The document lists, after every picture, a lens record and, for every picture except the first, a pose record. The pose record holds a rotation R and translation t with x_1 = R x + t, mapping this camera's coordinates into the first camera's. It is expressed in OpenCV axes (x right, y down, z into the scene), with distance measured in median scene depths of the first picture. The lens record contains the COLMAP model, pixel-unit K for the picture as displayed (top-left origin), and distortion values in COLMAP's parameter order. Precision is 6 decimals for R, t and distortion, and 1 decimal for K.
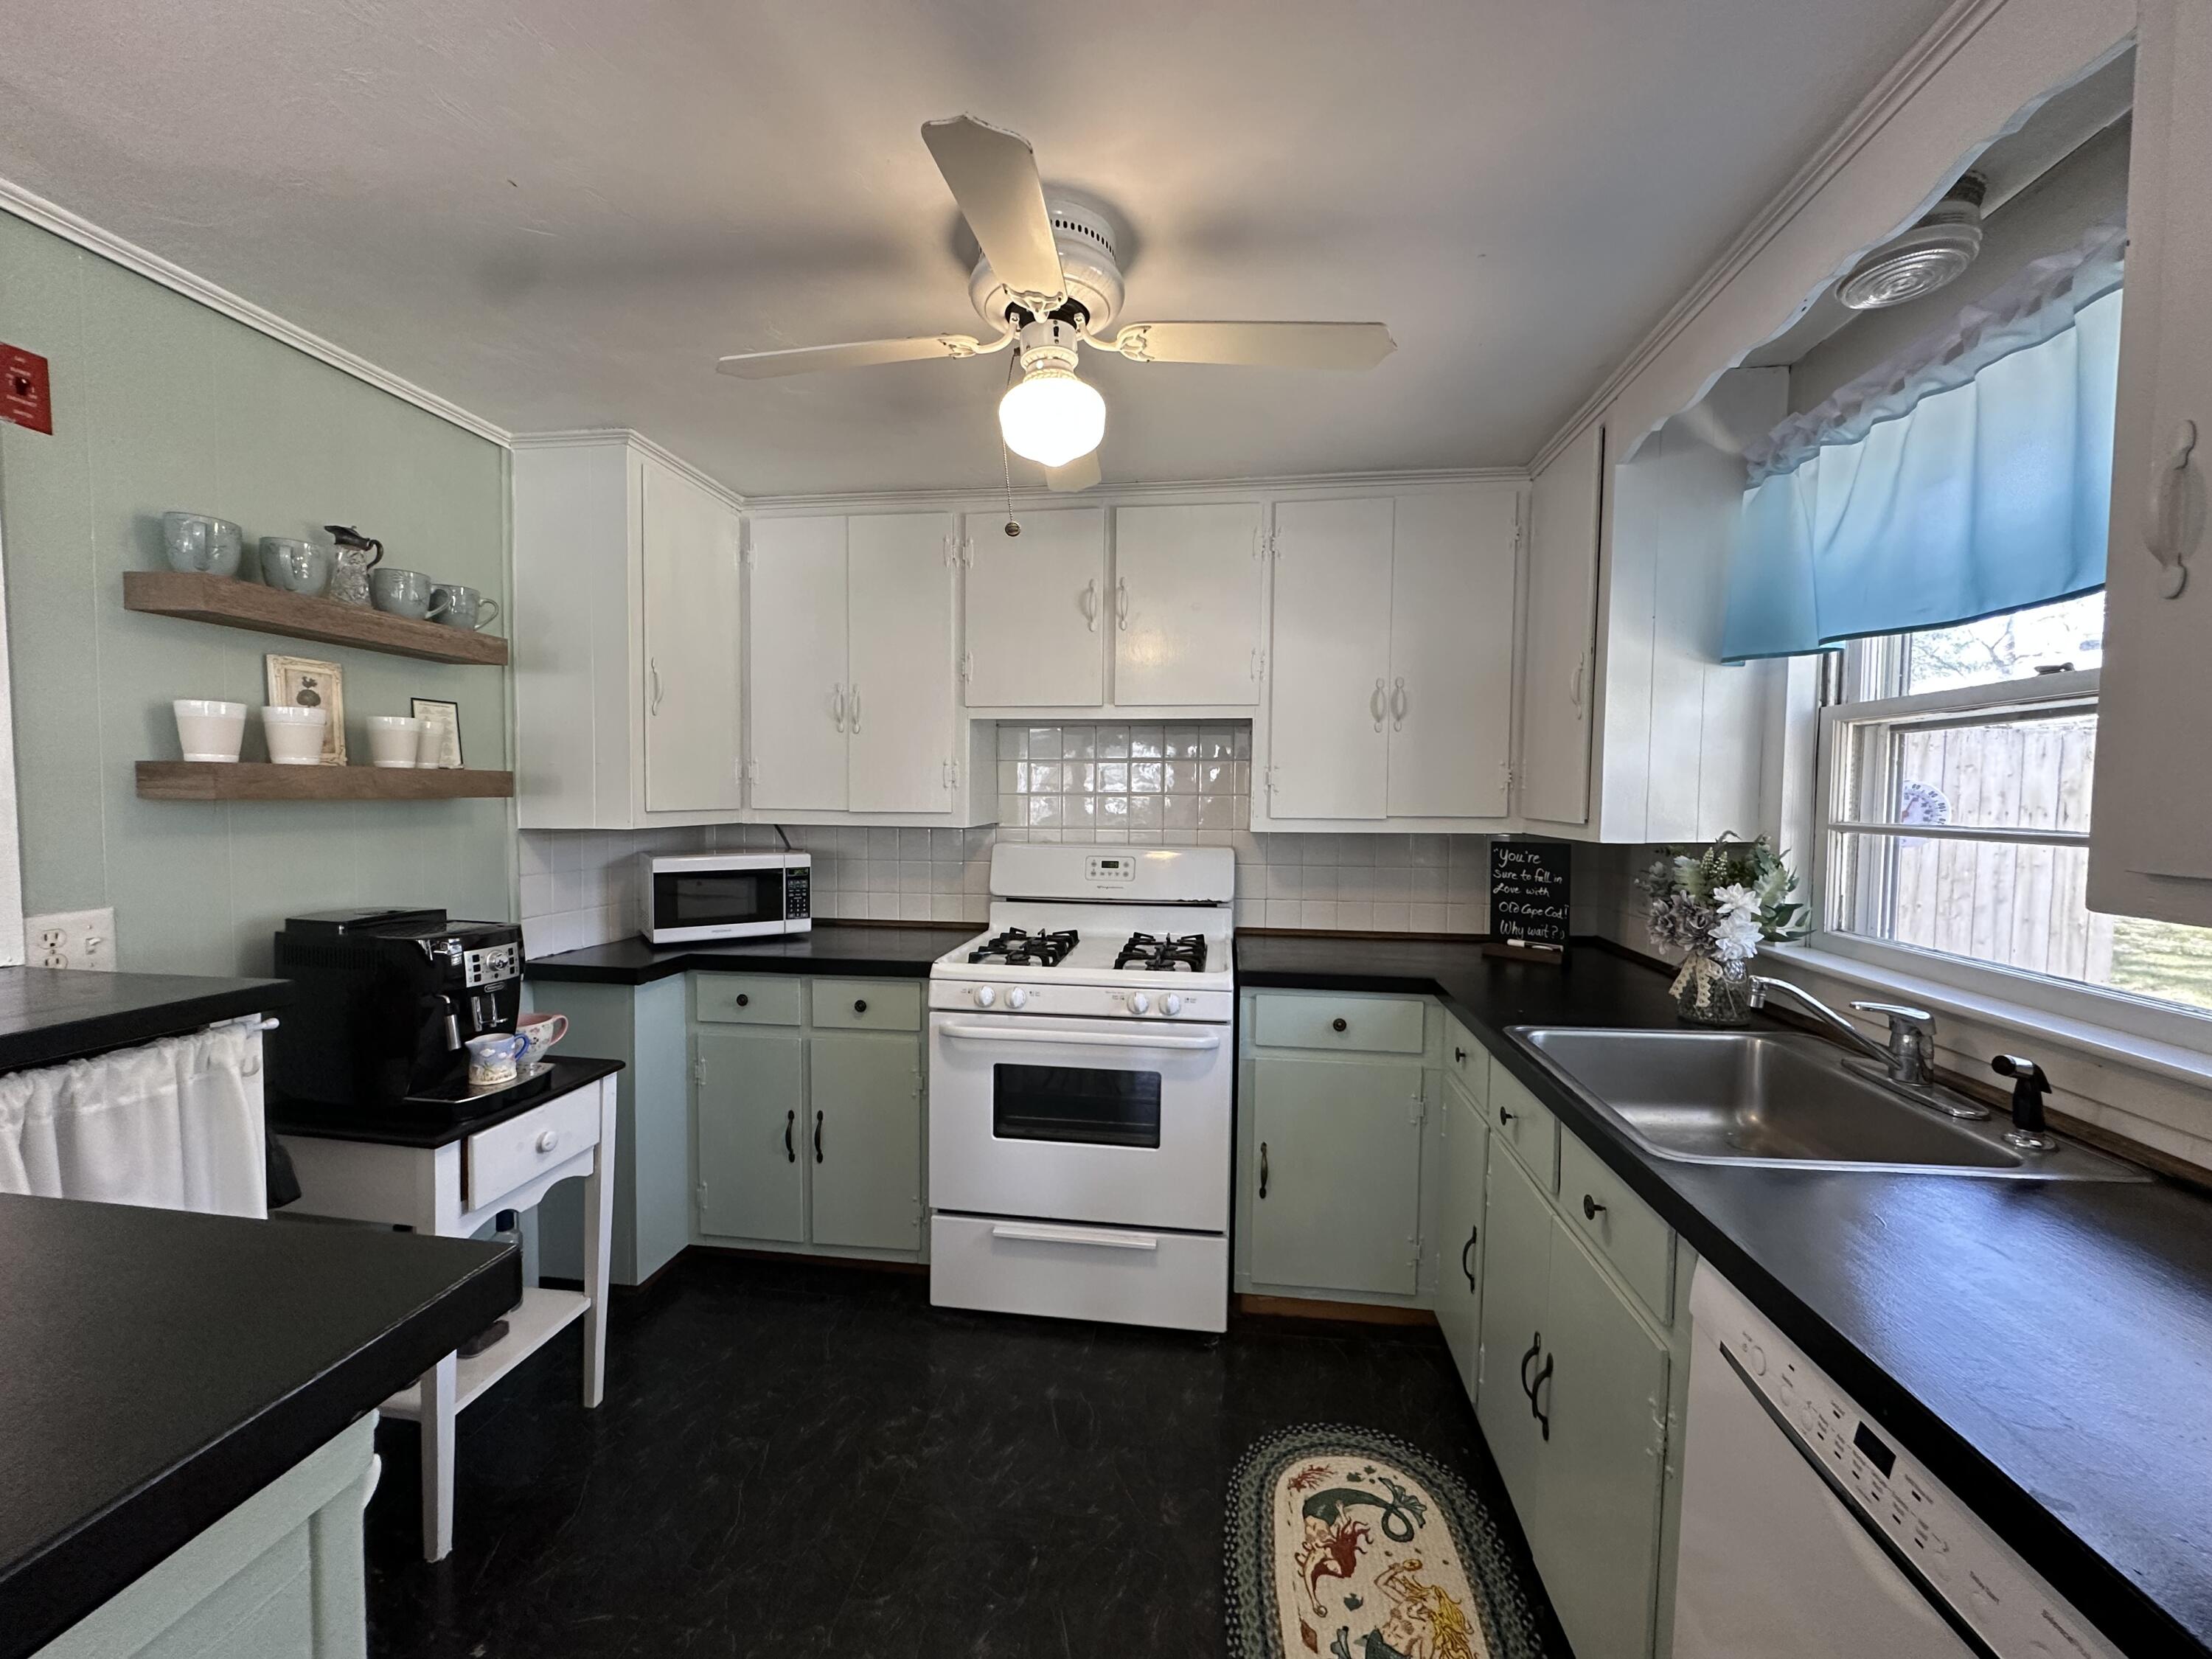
lens RADIAL K [[882.0, 0, 1102.7], [0, 882.0, 827.8], [0, 0, 1]] dist [-0.004823, 0.000924]
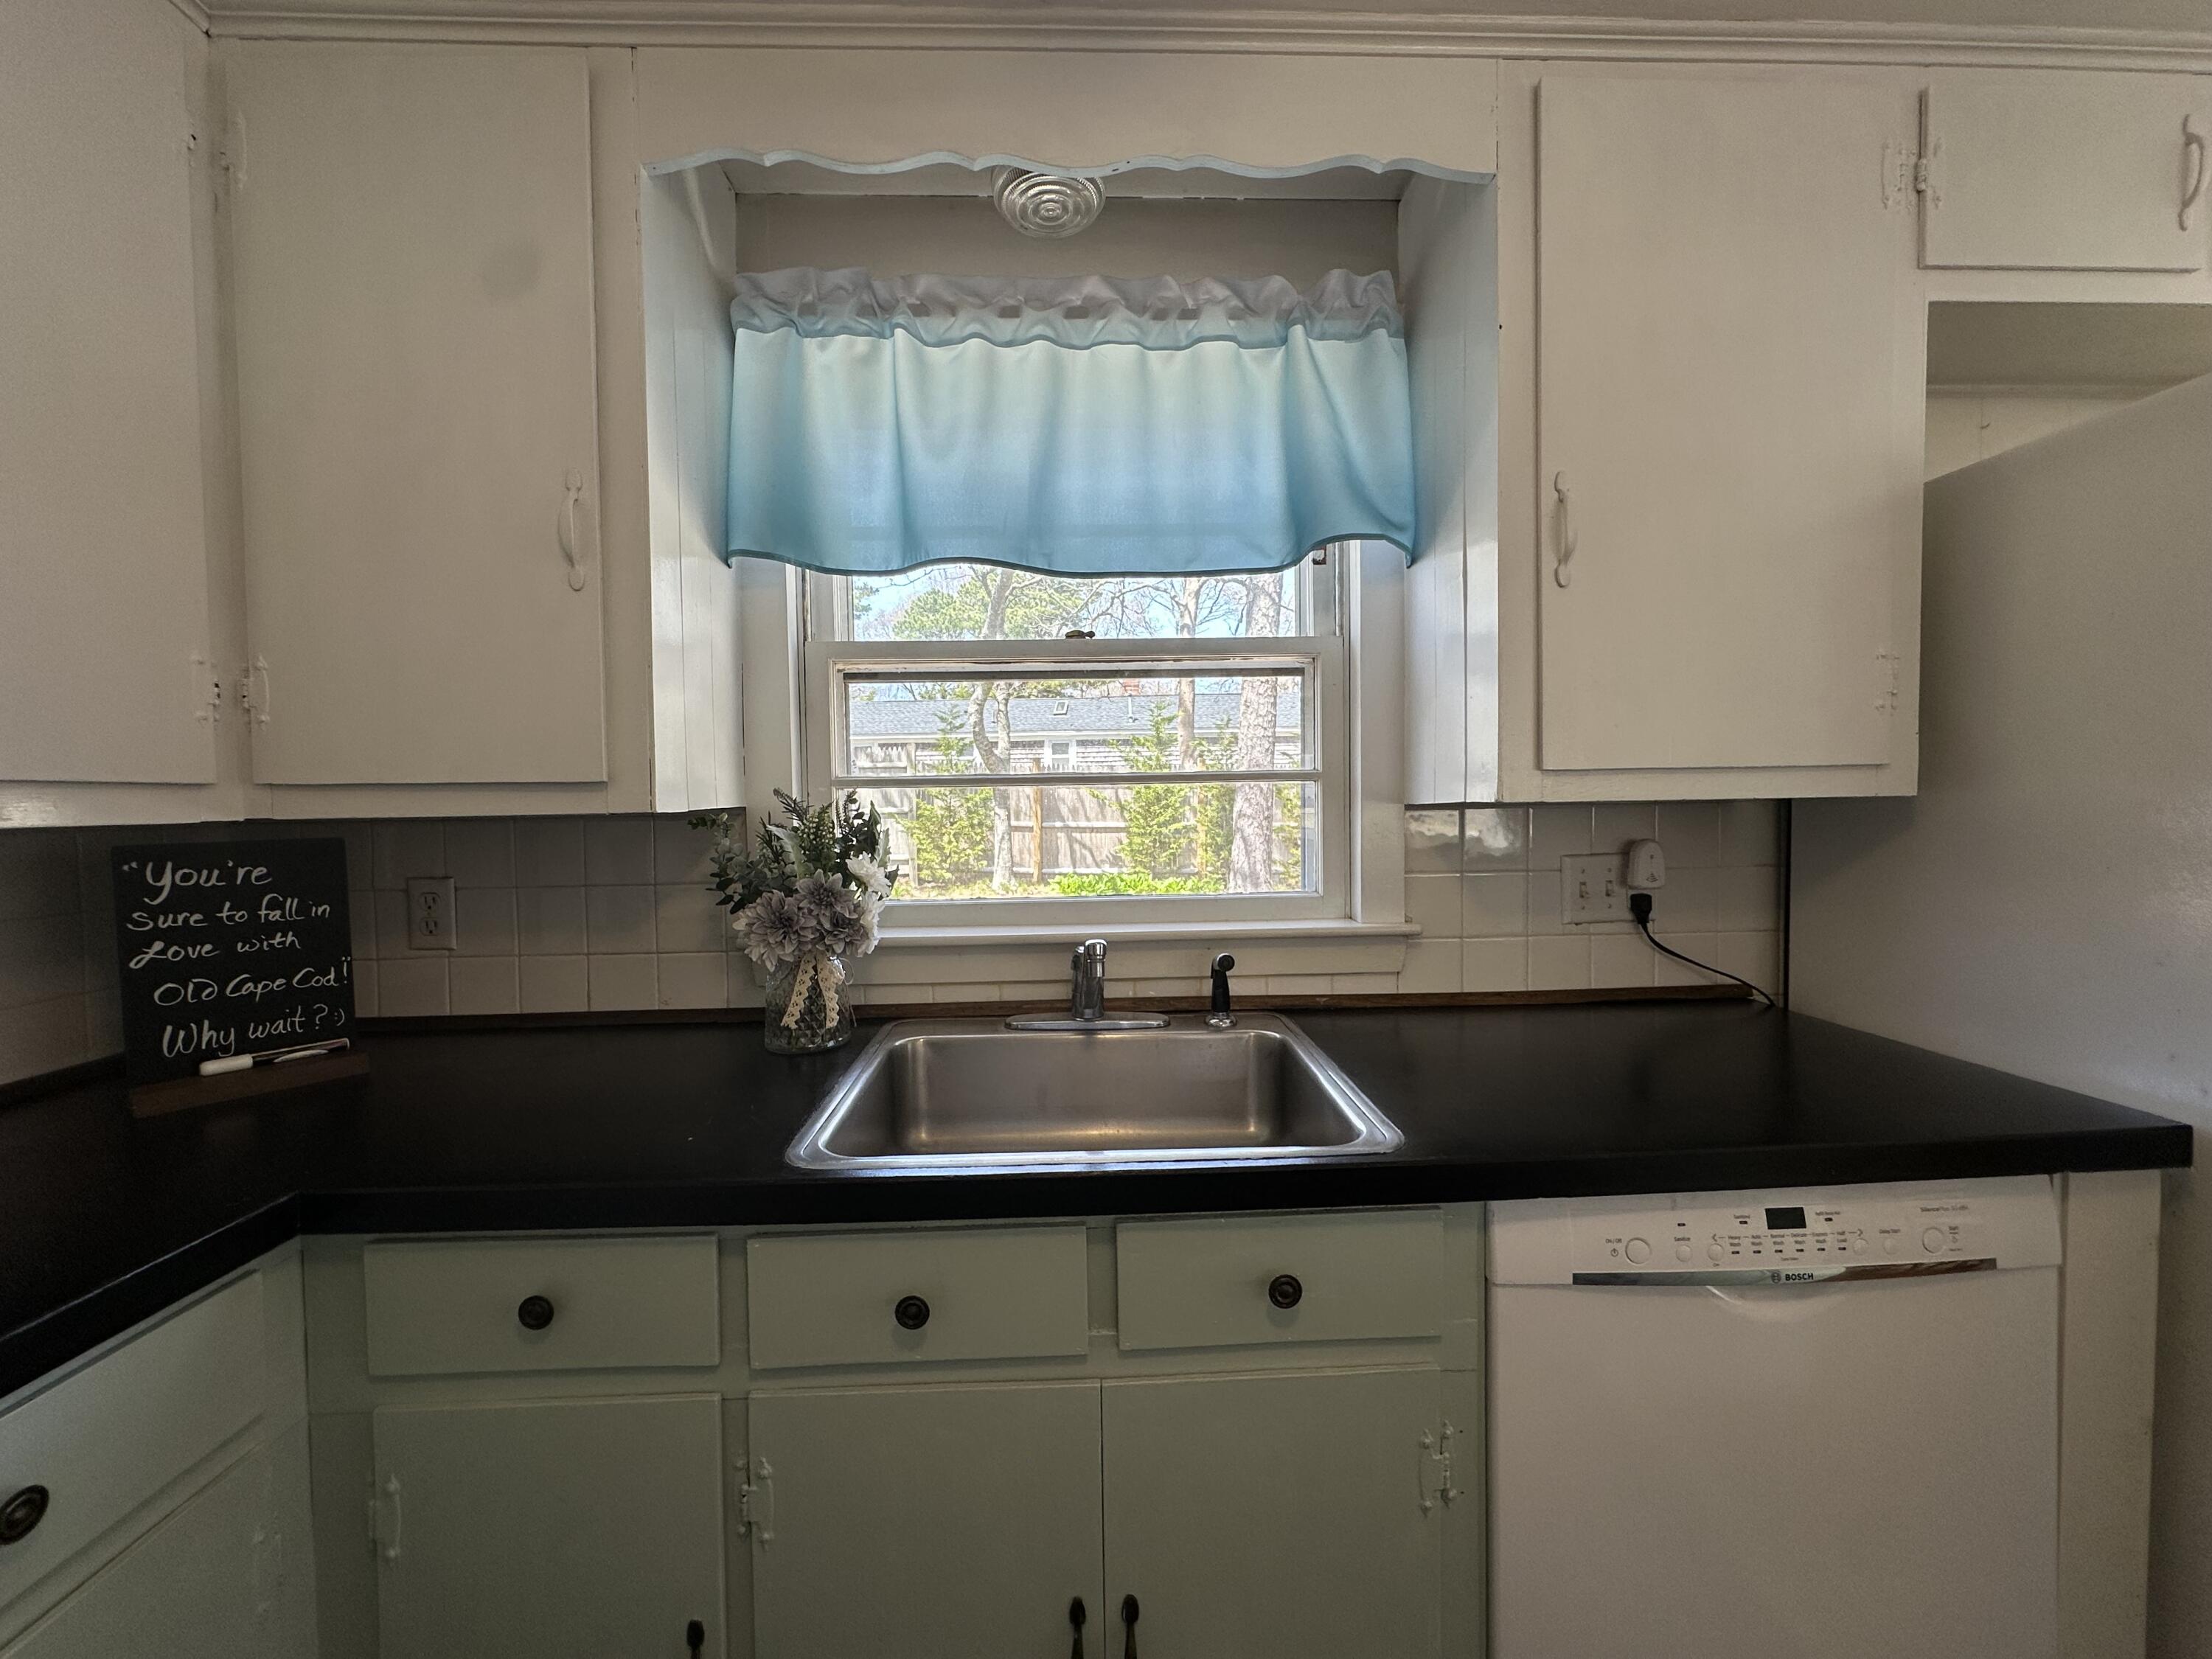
lens RADIAL K [[882.0, 0, 1109.7], [0, 882.0, 828.9], [0, 0, 1]] dist [-0.004823, 0.000924]
pose [[-0.175363, -0.038065, 0.983768, -0.065821], [0.053184, 0.997427, 0.048074, 0.016701], [-0.983066, 0.060751, -0.172887, 0.856051]]
